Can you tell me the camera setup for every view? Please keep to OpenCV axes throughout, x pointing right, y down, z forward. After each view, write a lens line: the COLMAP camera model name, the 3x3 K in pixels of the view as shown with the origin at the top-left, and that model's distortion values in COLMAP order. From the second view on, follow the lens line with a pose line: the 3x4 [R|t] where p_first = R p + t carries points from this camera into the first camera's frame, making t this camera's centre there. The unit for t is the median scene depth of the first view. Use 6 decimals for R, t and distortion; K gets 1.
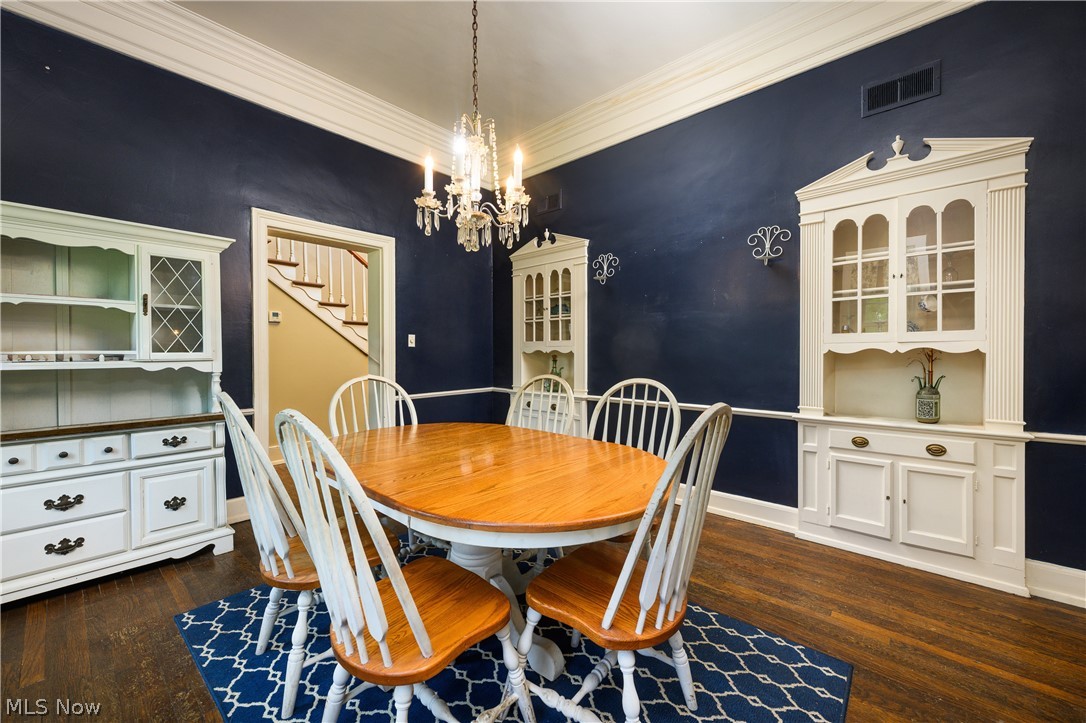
lens RADIAL K [[427.4, 0, 540.1], [0, 427.4, 358.5], [0, 0, 1]] dist [-0.000258, 0.000237]
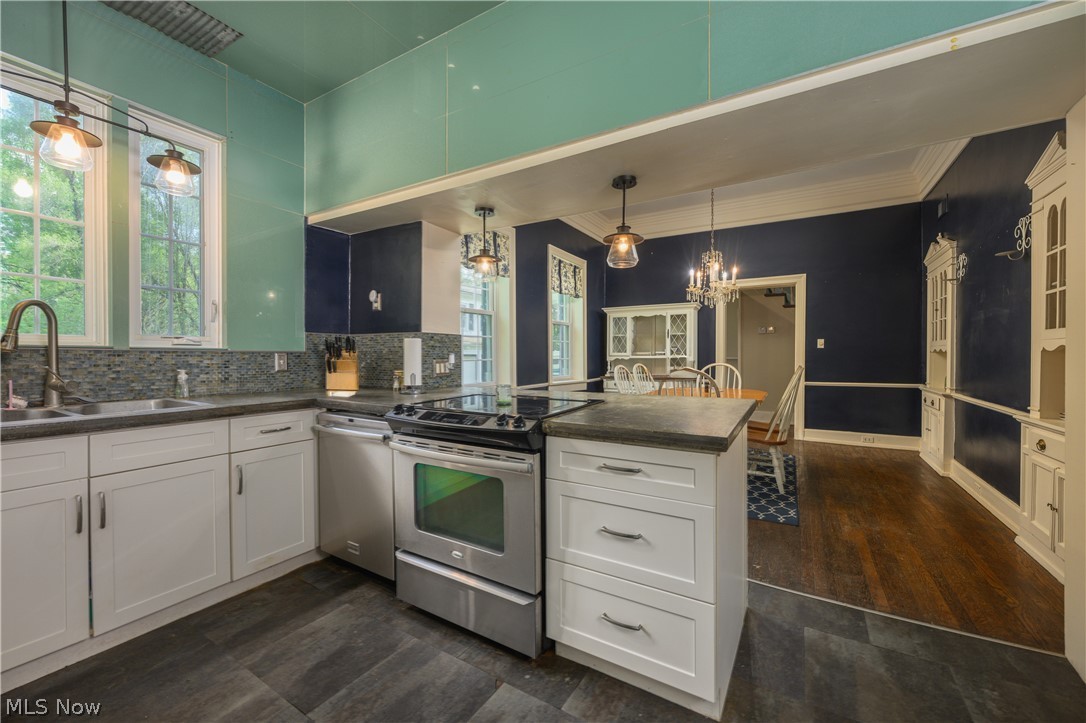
lens RADIAL K [[427.4, 0, 543.9], [0, 427.4, 359.6], [0, 0, 1]] dist [-0.000258, 0.000237]
pose [[0.195592, 0.015028, -0.980570, 1.414900], [-0.013096, 0.999833, 0.012711, 0.008476], [0.980598, 0.010356, 0.195757, -0.251649]]
